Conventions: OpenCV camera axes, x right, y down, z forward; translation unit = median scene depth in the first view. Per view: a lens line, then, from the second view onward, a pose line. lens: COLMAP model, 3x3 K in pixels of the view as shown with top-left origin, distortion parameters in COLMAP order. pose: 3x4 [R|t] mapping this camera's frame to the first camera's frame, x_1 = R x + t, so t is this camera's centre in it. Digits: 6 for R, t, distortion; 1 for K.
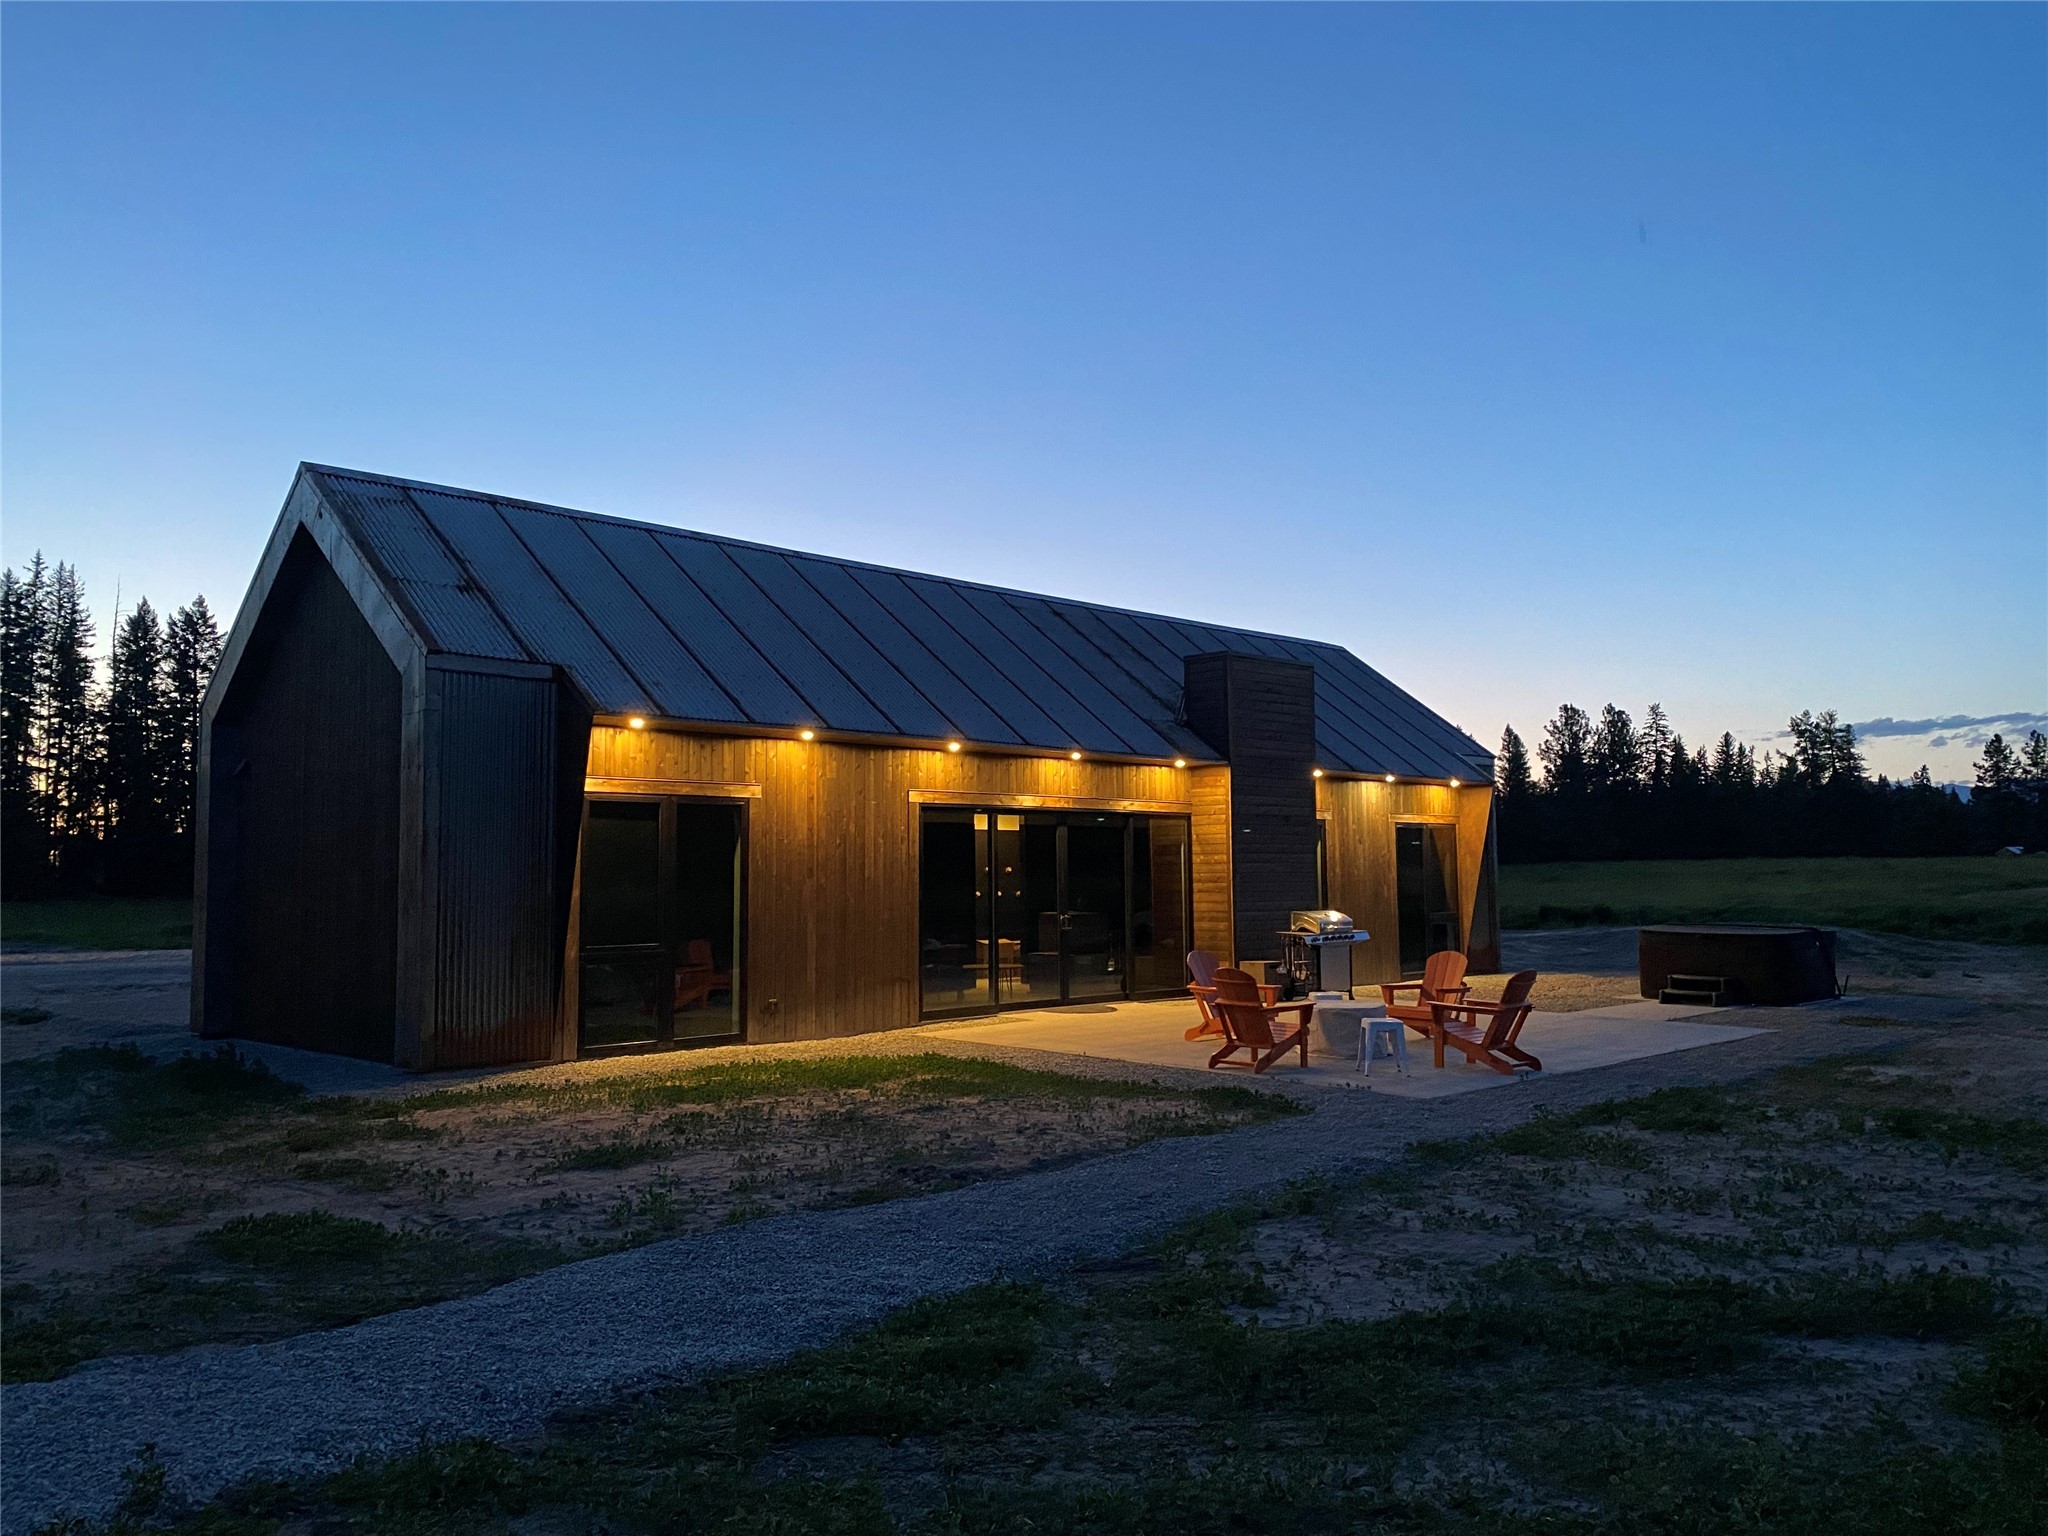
lens RADIAL K [[1557.8, 0, 1033.9], [0, 1557.8, 768.0], [0, 0, 1]] dist [0.023506, -0.025558]
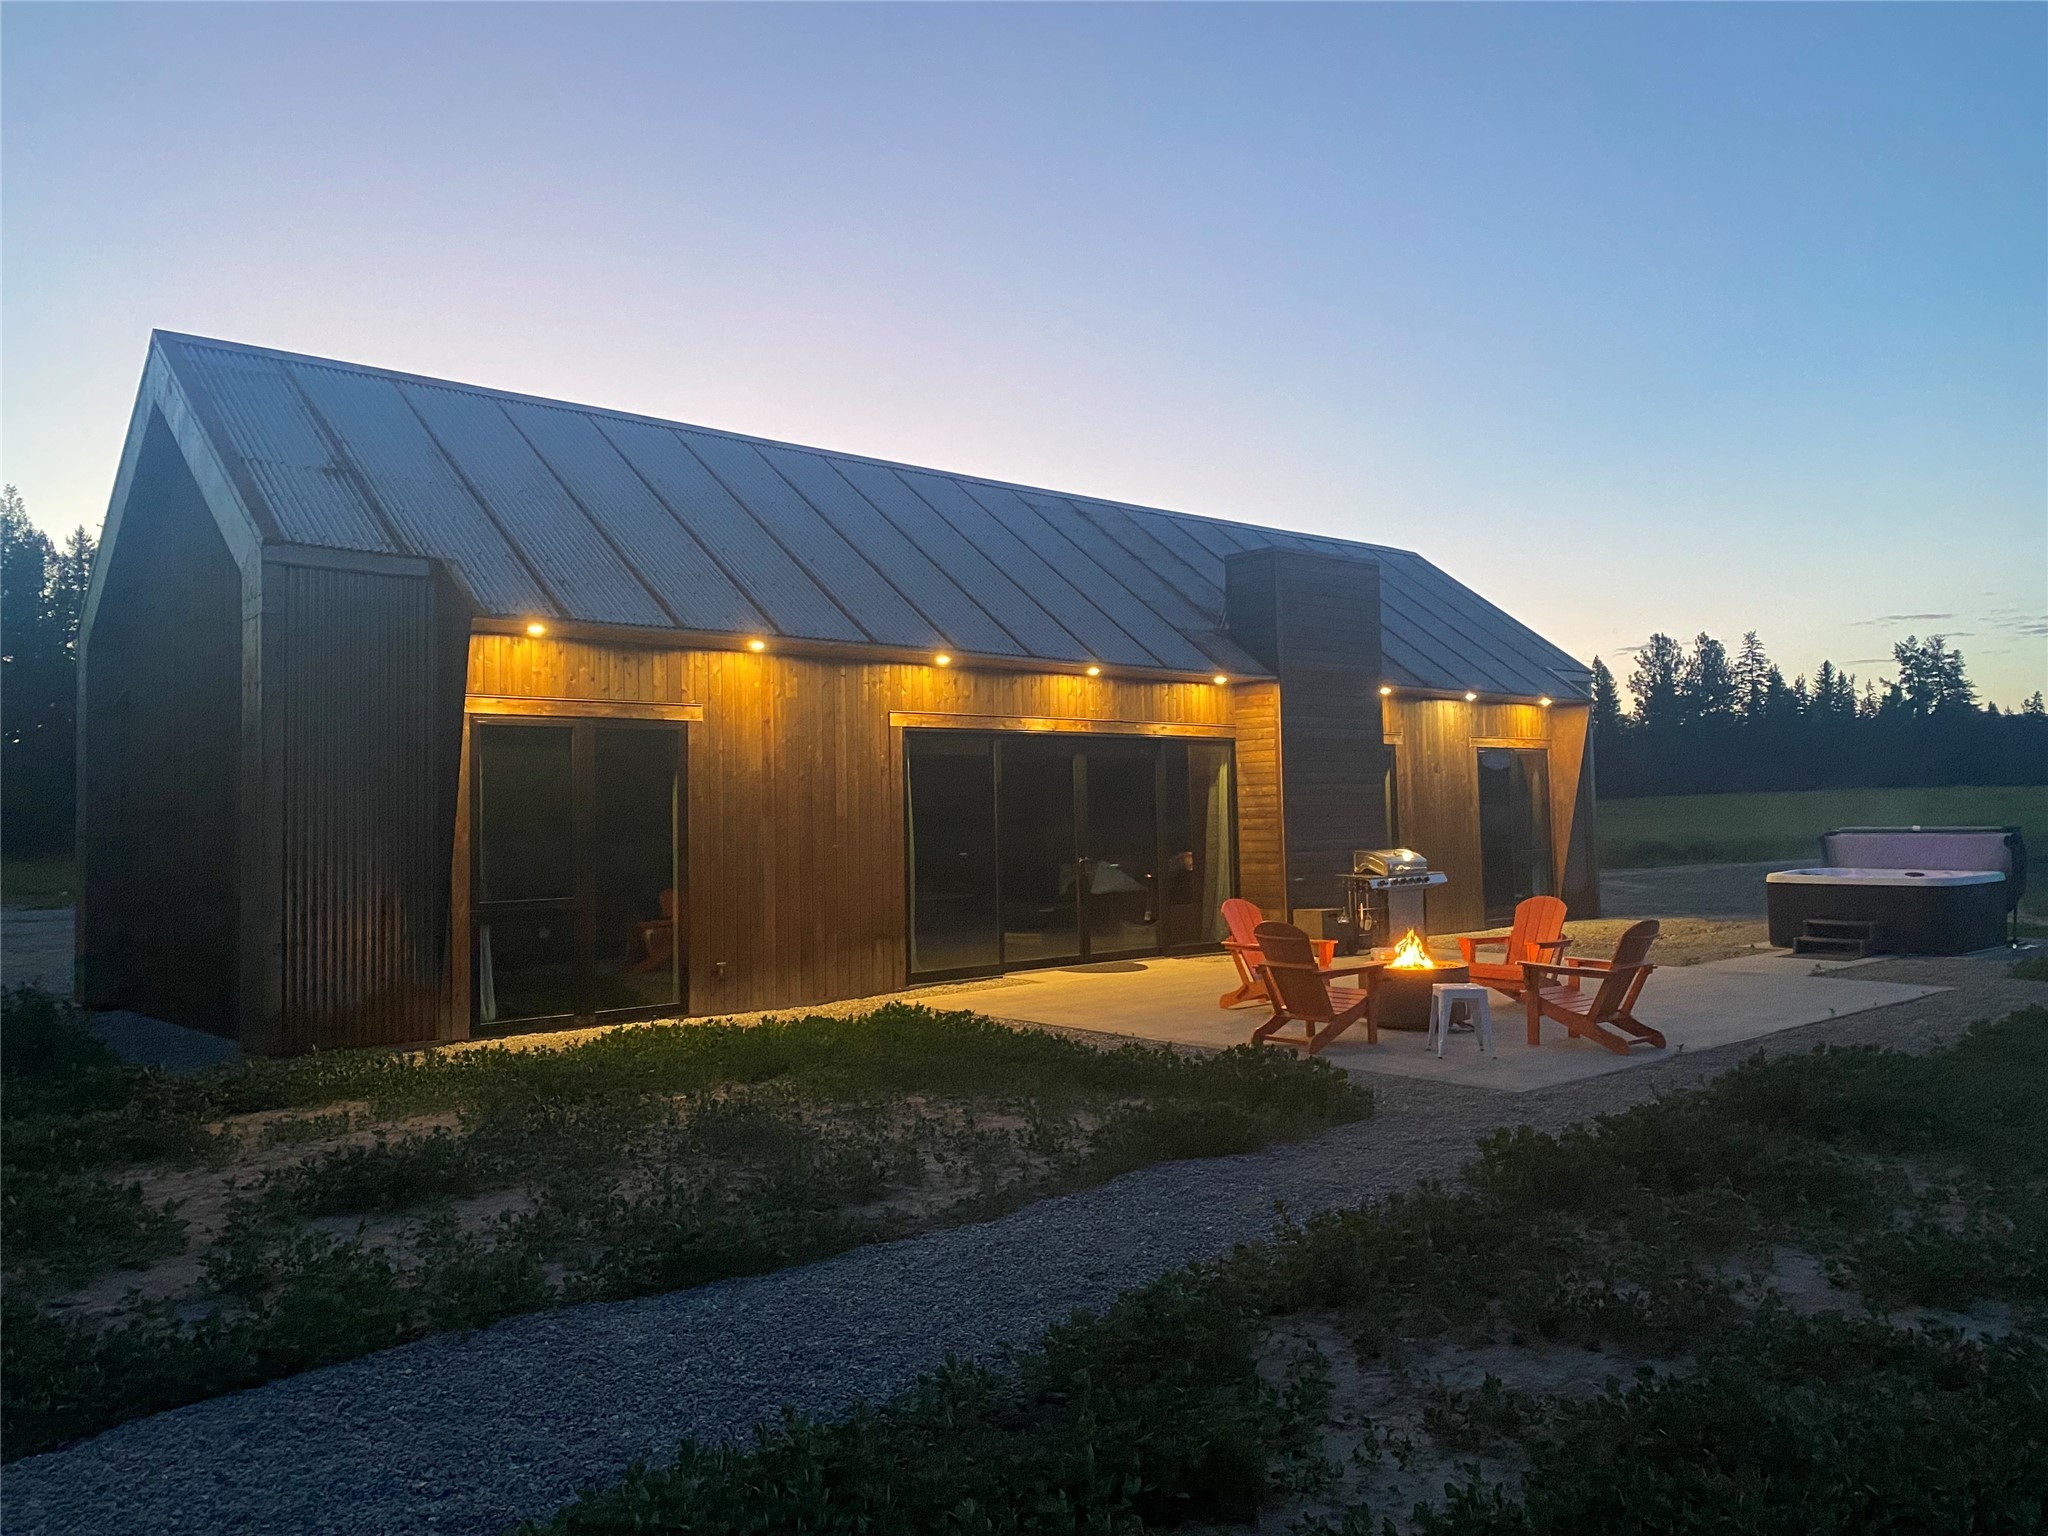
lens RADIAL K [[1557.8, 0, 1029.3], [0, 1557.8, 760.0], [0, 0, 1]] dist [0.023506, -0.025558]
pose [[0.998518, -0.014460, -0.052475, 0.038126], [0.016073, 0.999407, 0.030453, 0.015448], [0.052004, -0.031252, 0.998158, 0.159692]]
